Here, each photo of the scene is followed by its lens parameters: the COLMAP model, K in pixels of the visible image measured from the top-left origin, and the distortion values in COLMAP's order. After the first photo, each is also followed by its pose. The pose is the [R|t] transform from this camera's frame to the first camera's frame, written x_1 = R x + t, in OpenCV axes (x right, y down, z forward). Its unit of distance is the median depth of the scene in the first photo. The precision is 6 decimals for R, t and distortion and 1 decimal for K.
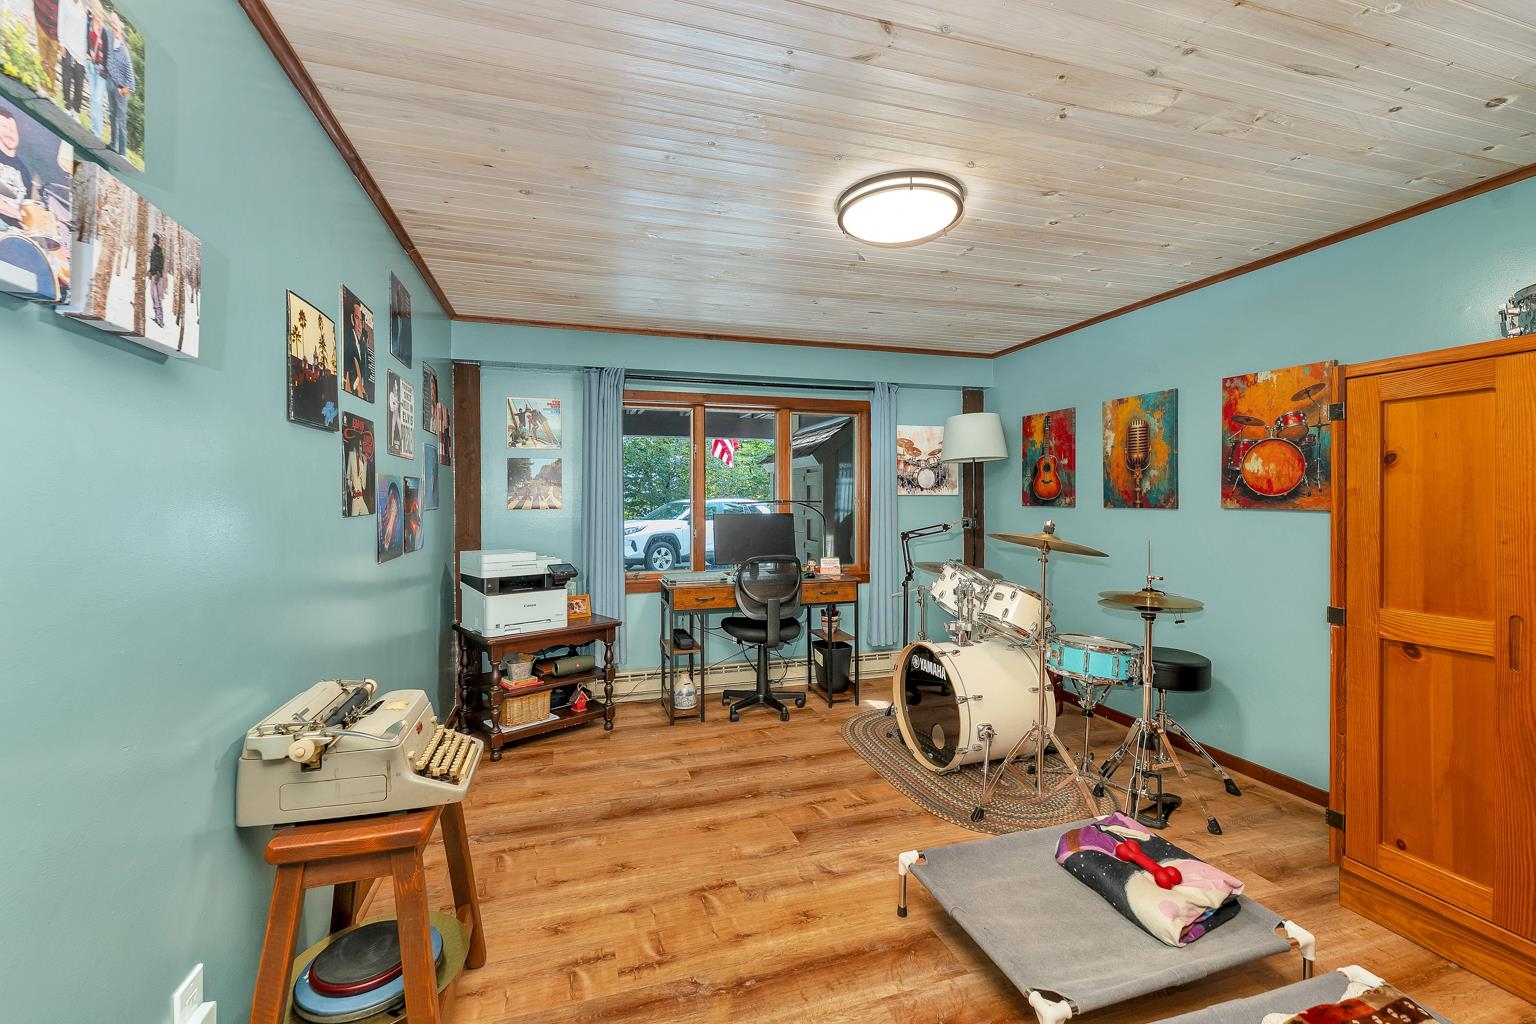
lens RADIAL K [[632.2, 0, 764.9], [0, 632.2, 501.7], [0, 0, 1]] dist [0.001242, 0.000057]
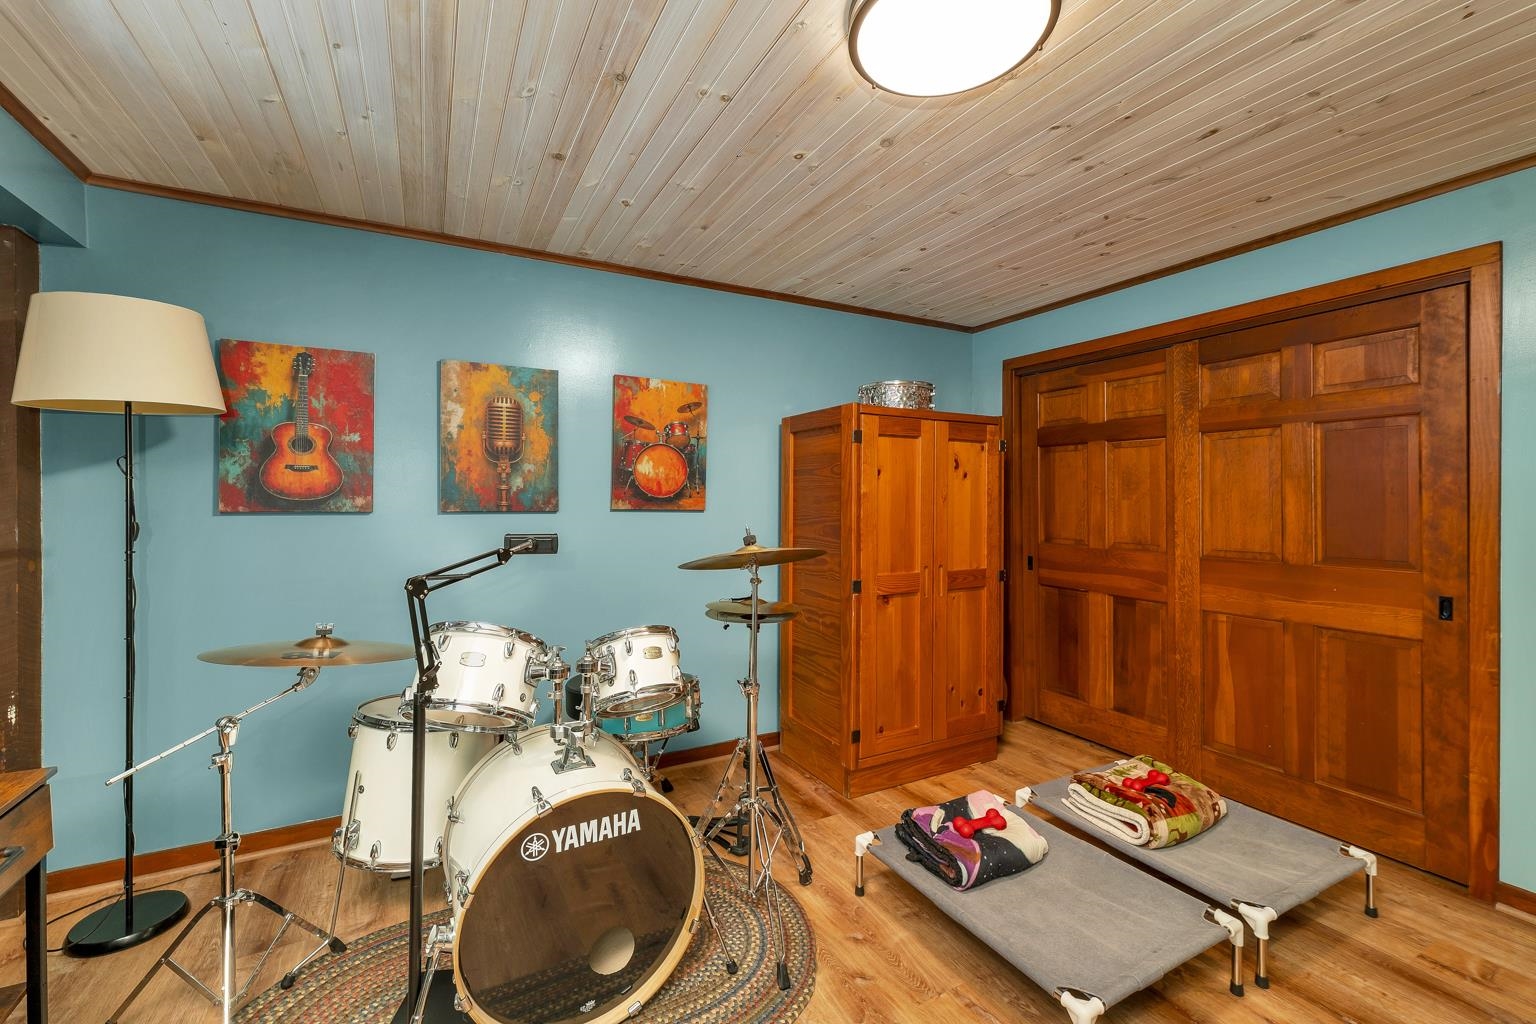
lens RADIAL K [[632.2, 0, 765.0], [0, 632.2, 504.6], [0, 0, 1]] dist [0.001242, 0.000057]
pose [[-0.184332, -0.005210, 0.982850, -0.257141], [0.002331, 0.999981, 0.005738, -0.002349], [-0.982861, 0.003349, -0.184317, 0.944232]]
